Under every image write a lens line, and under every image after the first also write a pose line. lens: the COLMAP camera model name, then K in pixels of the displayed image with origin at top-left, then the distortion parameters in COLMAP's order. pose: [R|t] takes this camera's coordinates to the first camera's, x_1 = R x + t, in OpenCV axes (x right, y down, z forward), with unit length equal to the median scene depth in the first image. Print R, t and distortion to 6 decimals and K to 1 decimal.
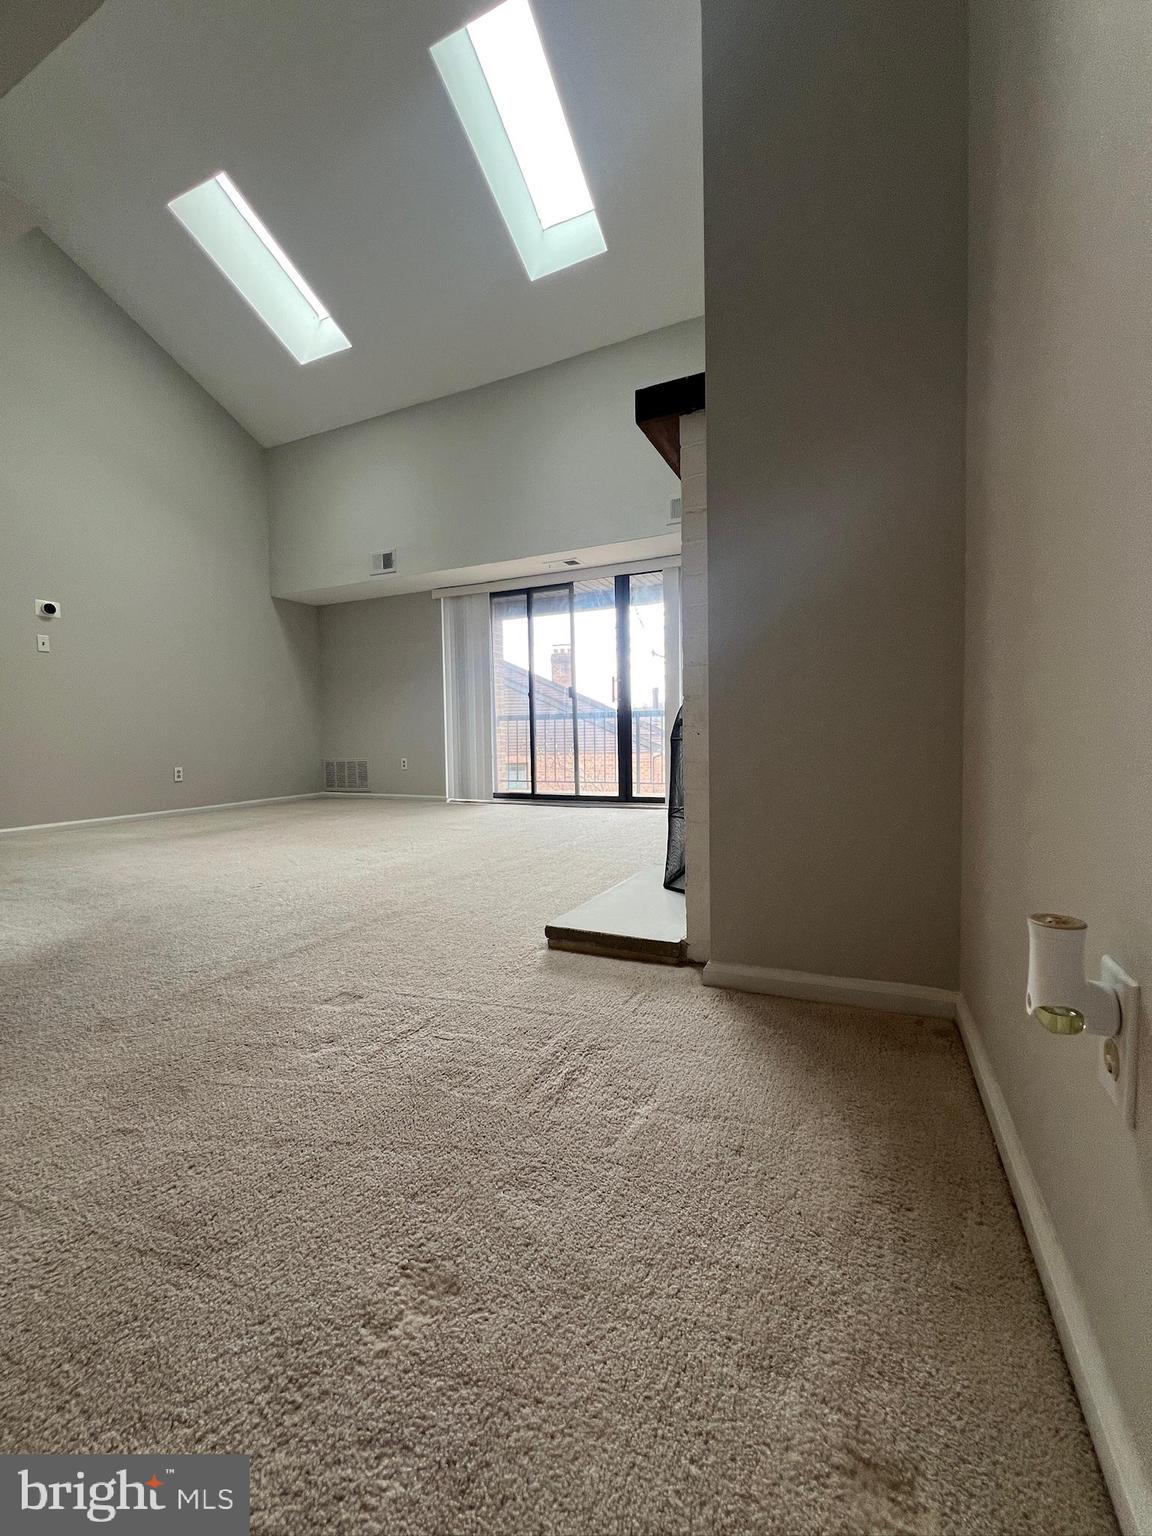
lens RADIAL K [[615.1, 0, 583.1], [0, 615.1, 768.1], [0, 0, 1]] dist [-0.002010, 0.000704]
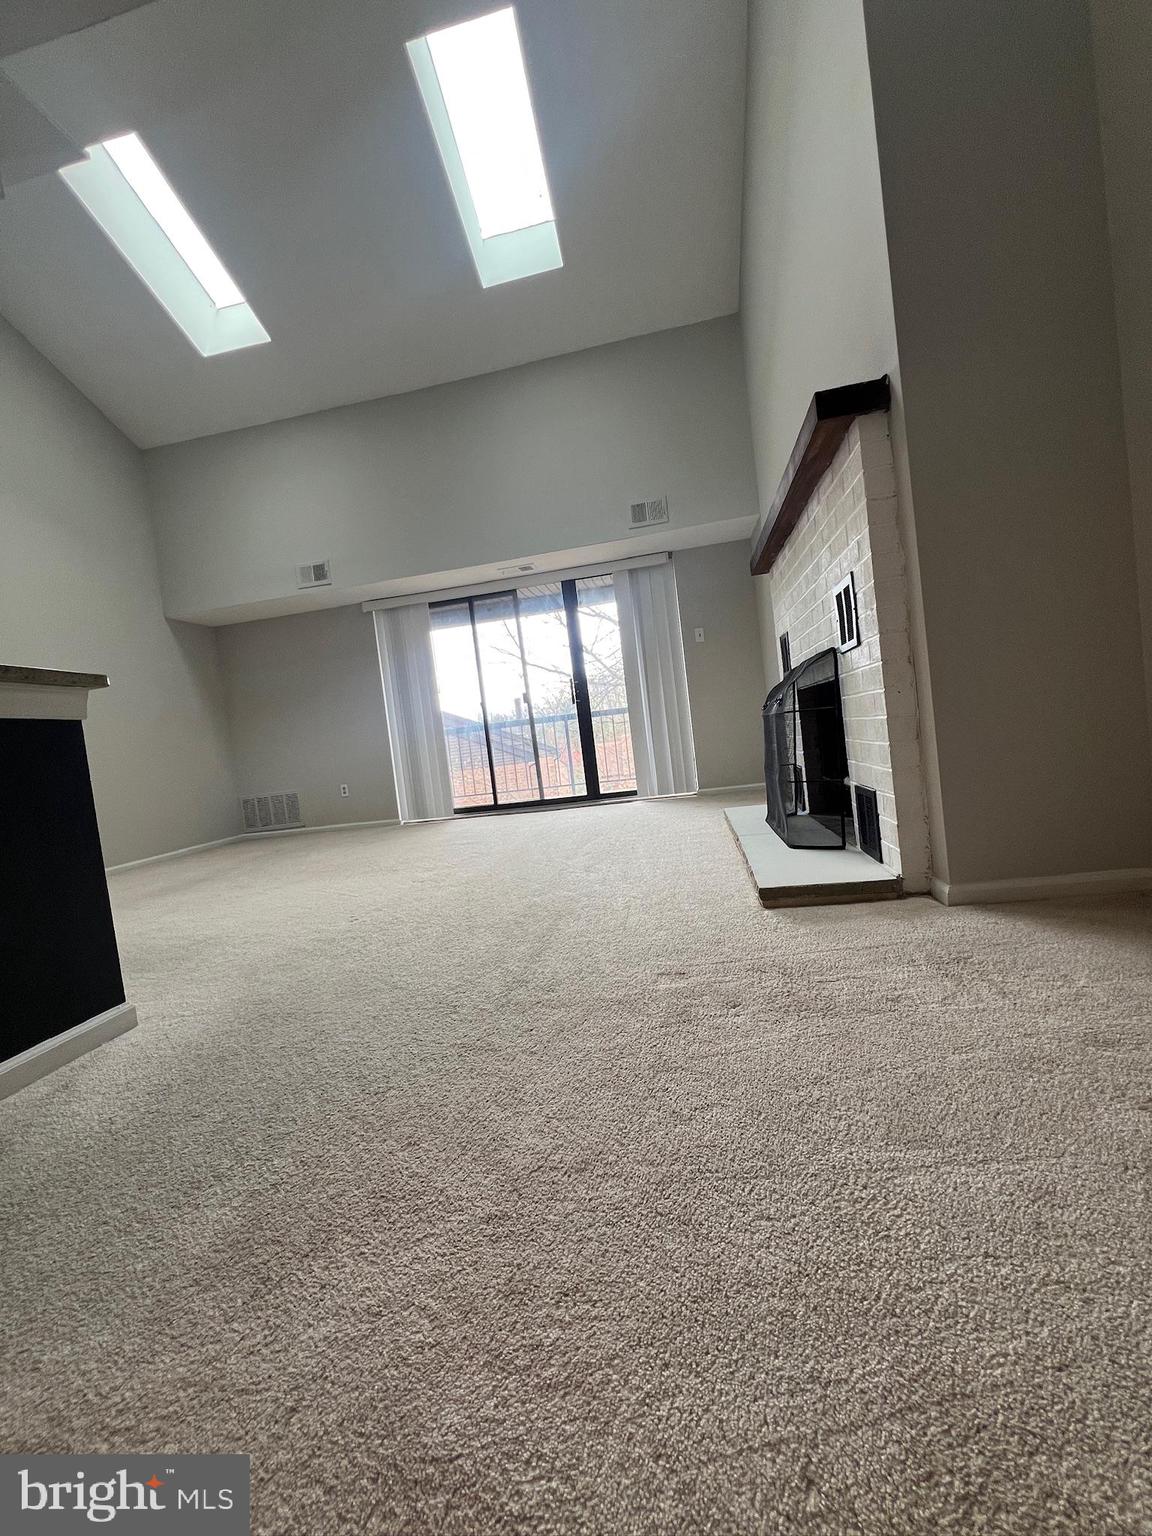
lens RADIAL K [[615.1, 0, 587.1], [0, 615.1, 767.3], [0, 0, 1]] dist [-0.002010, 0.000704]
pose [[0.961462, -0.106261, 0.253571, -0.188747], [0.112033, 0.993669, -0.008390, 0.007841], [-0.251075, 0.036475, 0.967280, 0.013254]]
